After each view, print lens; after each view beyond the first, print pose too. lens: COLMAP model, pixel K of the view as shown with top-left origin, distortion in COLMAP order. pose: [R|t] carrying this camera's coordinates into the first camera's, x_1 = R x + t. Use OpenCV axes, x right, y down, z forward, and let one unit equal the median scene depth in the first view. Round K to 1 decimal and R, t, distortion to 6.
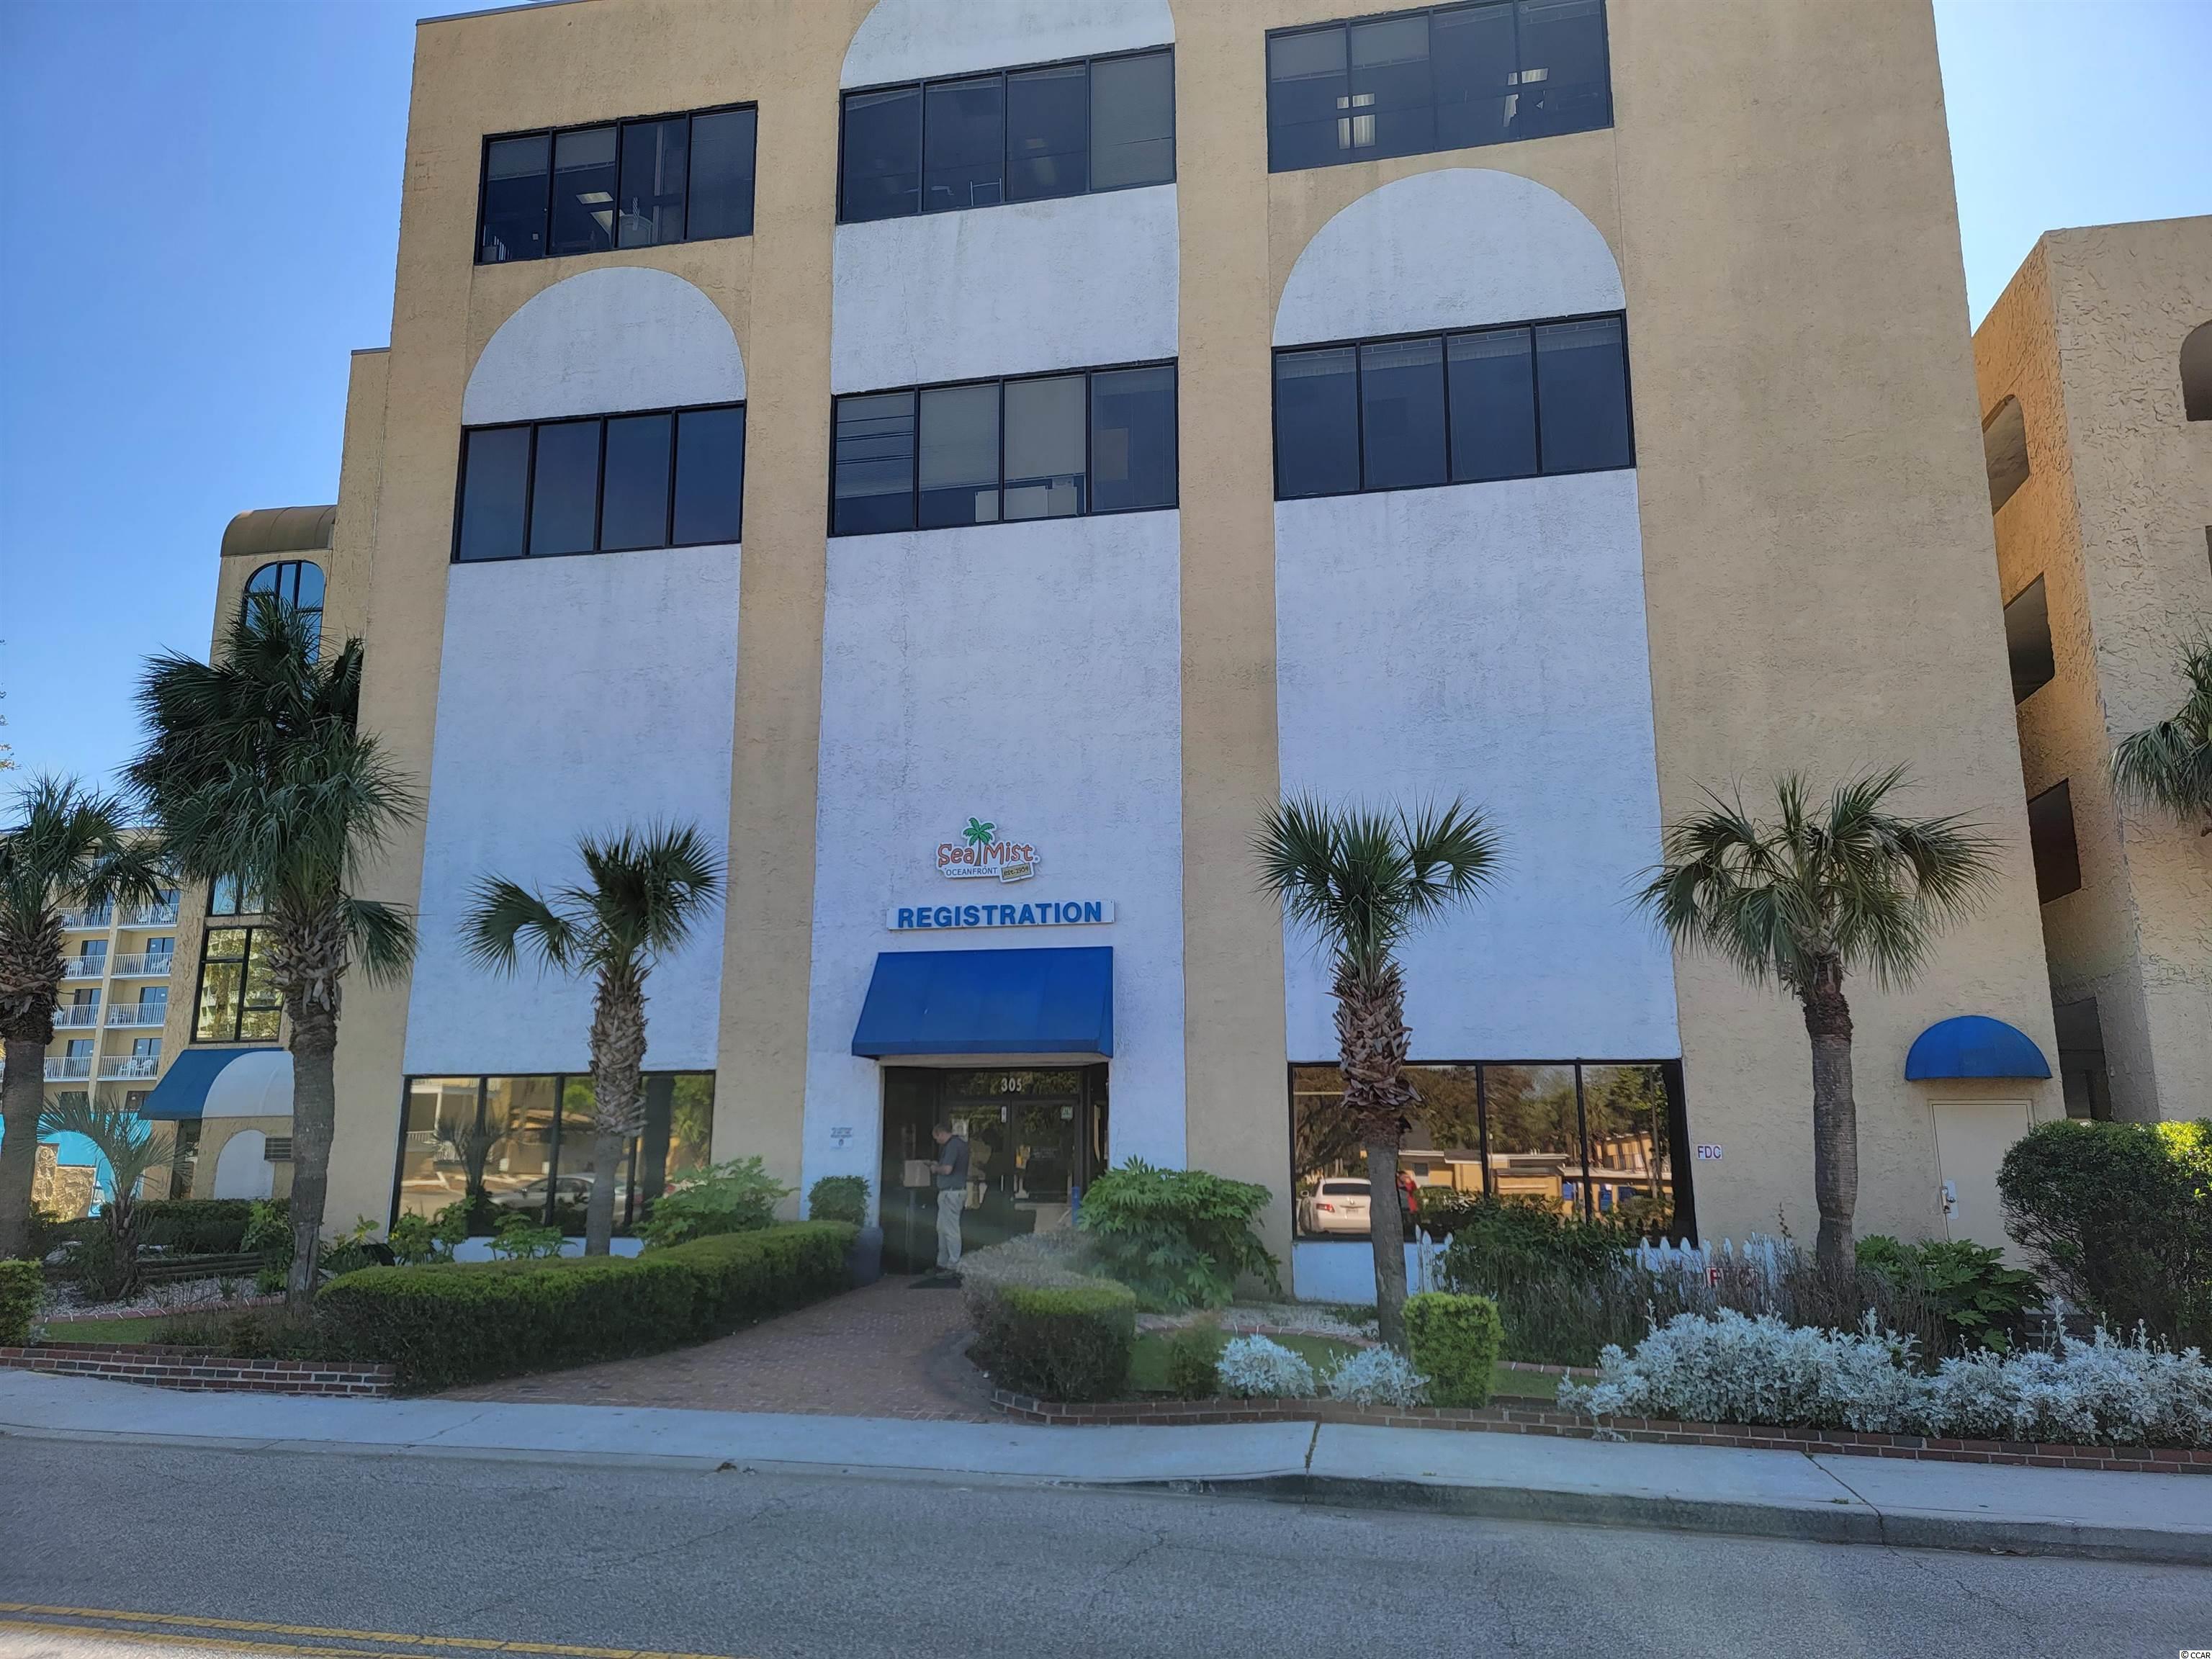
lens RADIAL K [[1568.3, 0, 1115.6], [0, 1568.3, 839.4], [0, 0, 1]] dist [0.124994, -0.139889]
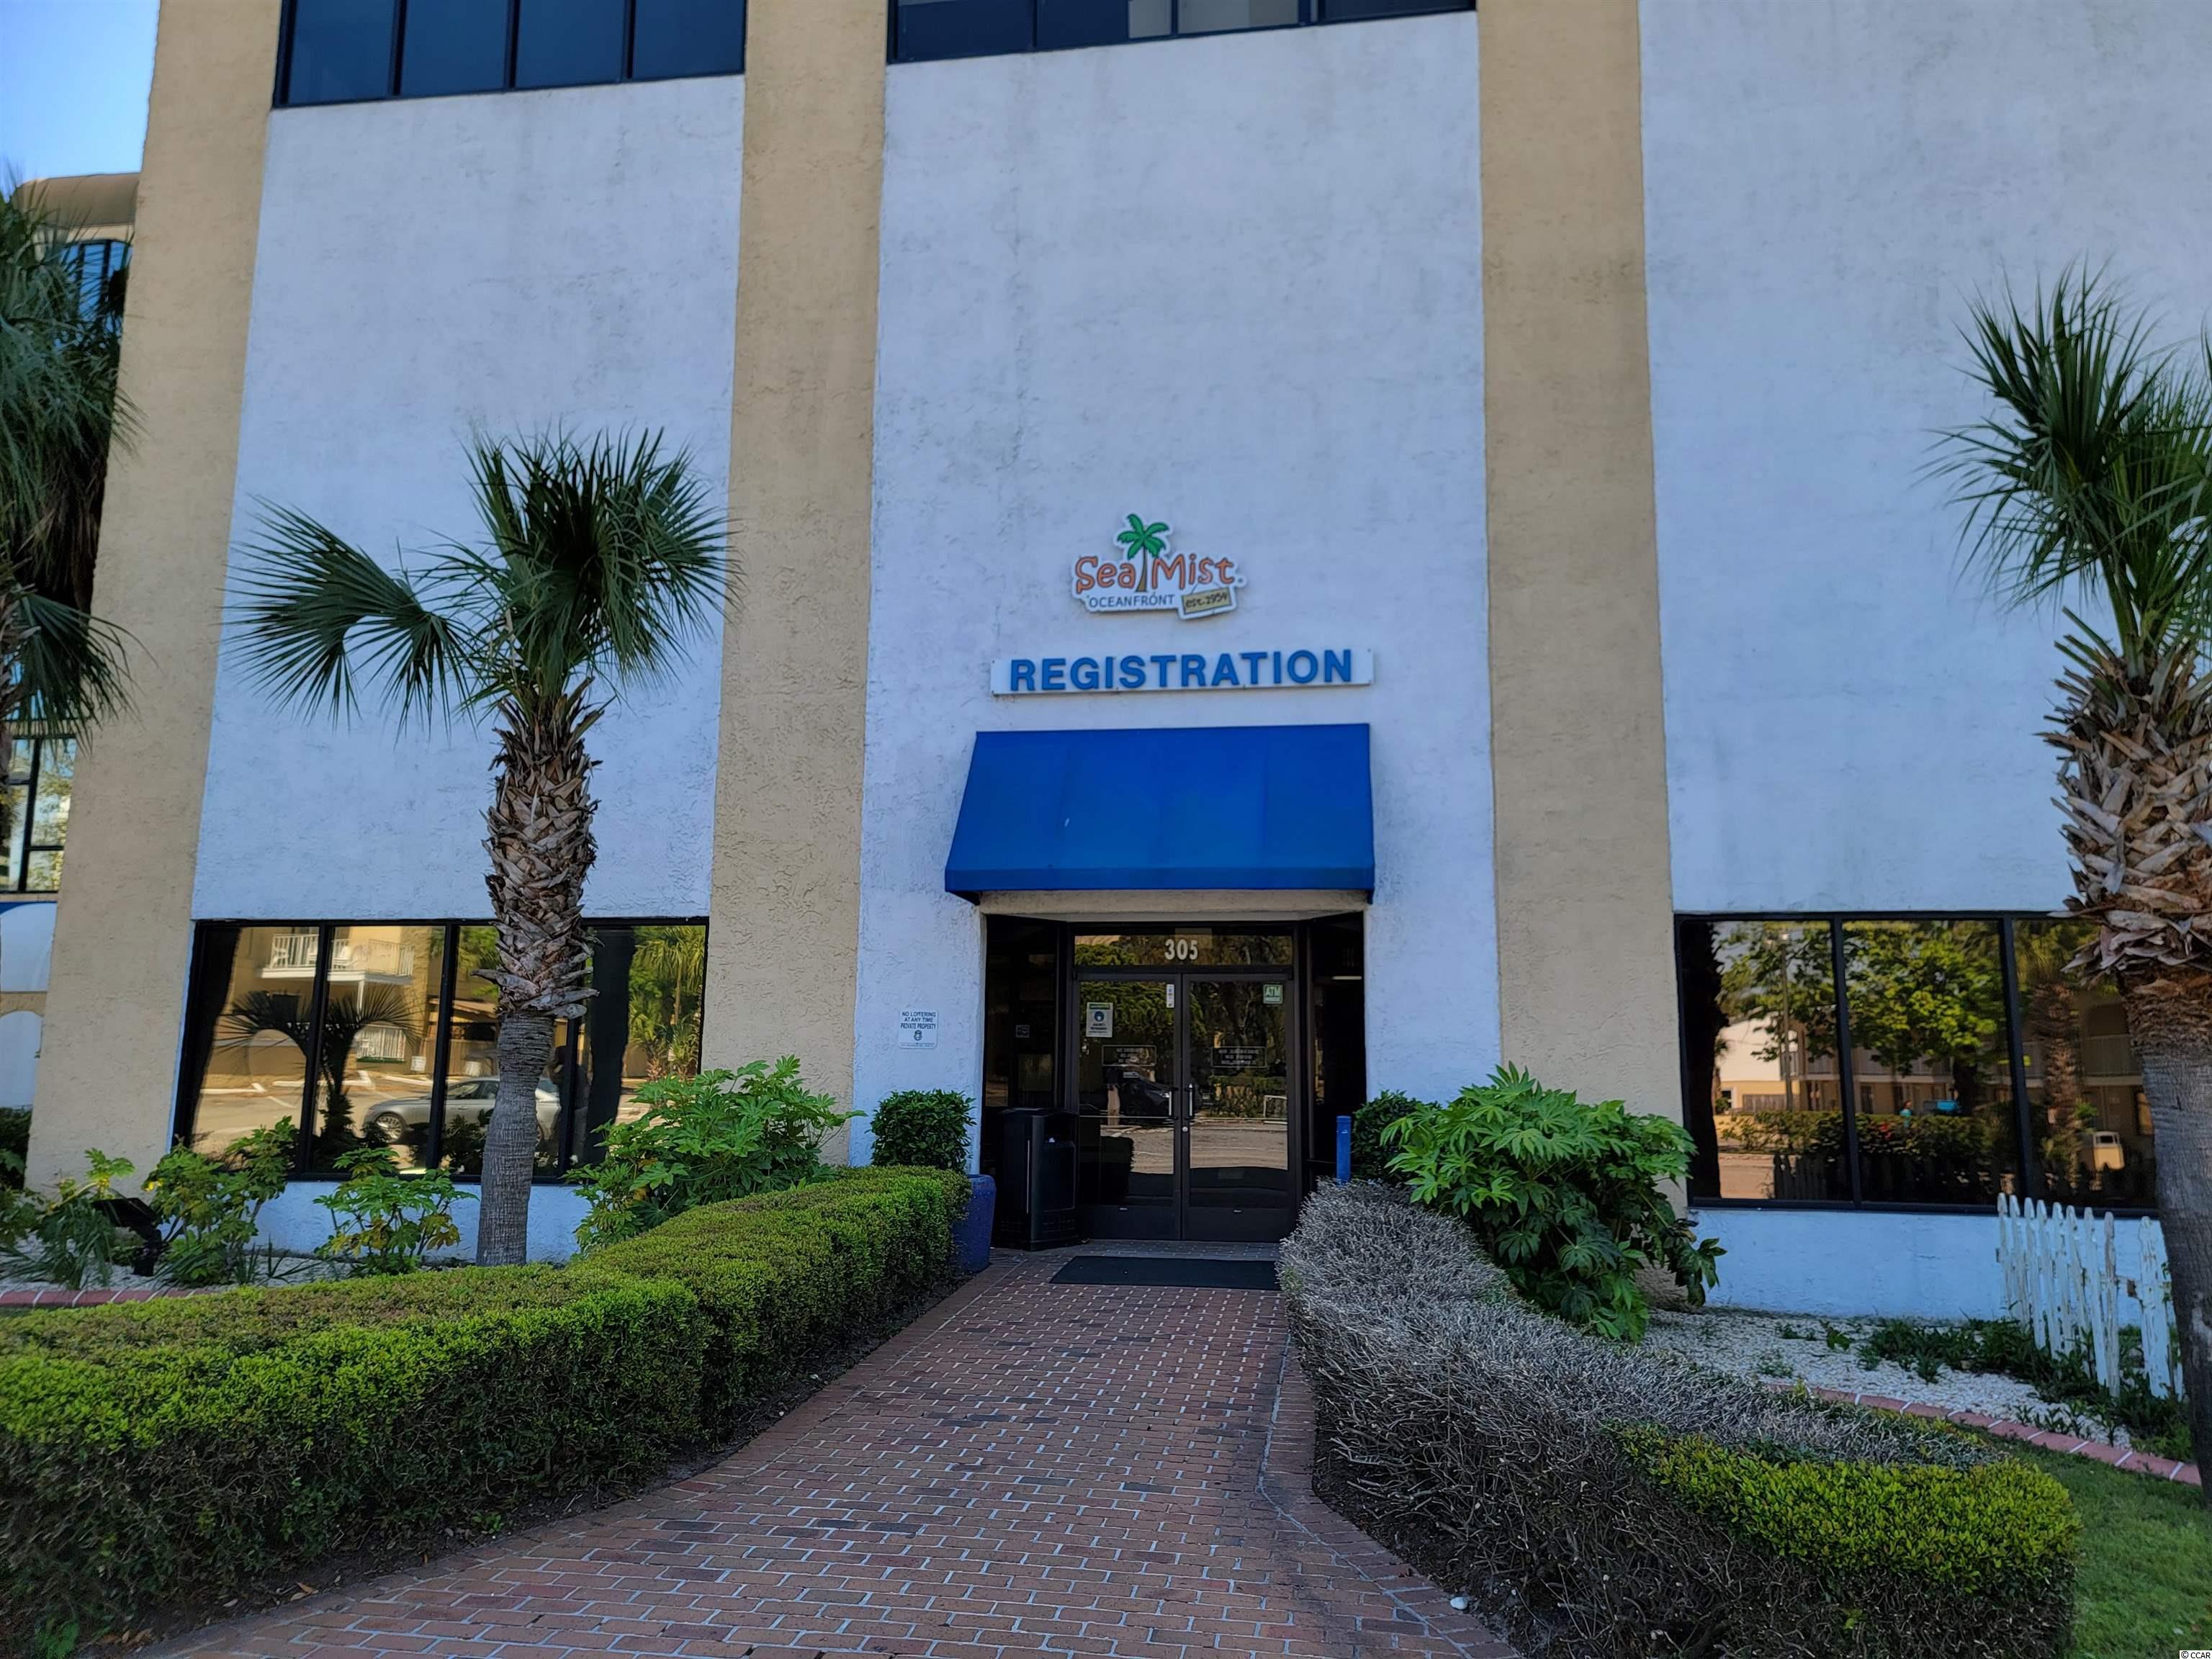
lens RADIAL K [[1548.3, 0, 1140.8], [0, 1548.3, 832.2], [0, 0, 1]] dist [0.085622, -0.089936]
pose [[0.998529, 0.015436, 0.051970, -0.120306], [-0.018124, 0.998500, 0.051662, 0.080411], [-0.051095, -0.052528, 0.997311, 0.401433]]
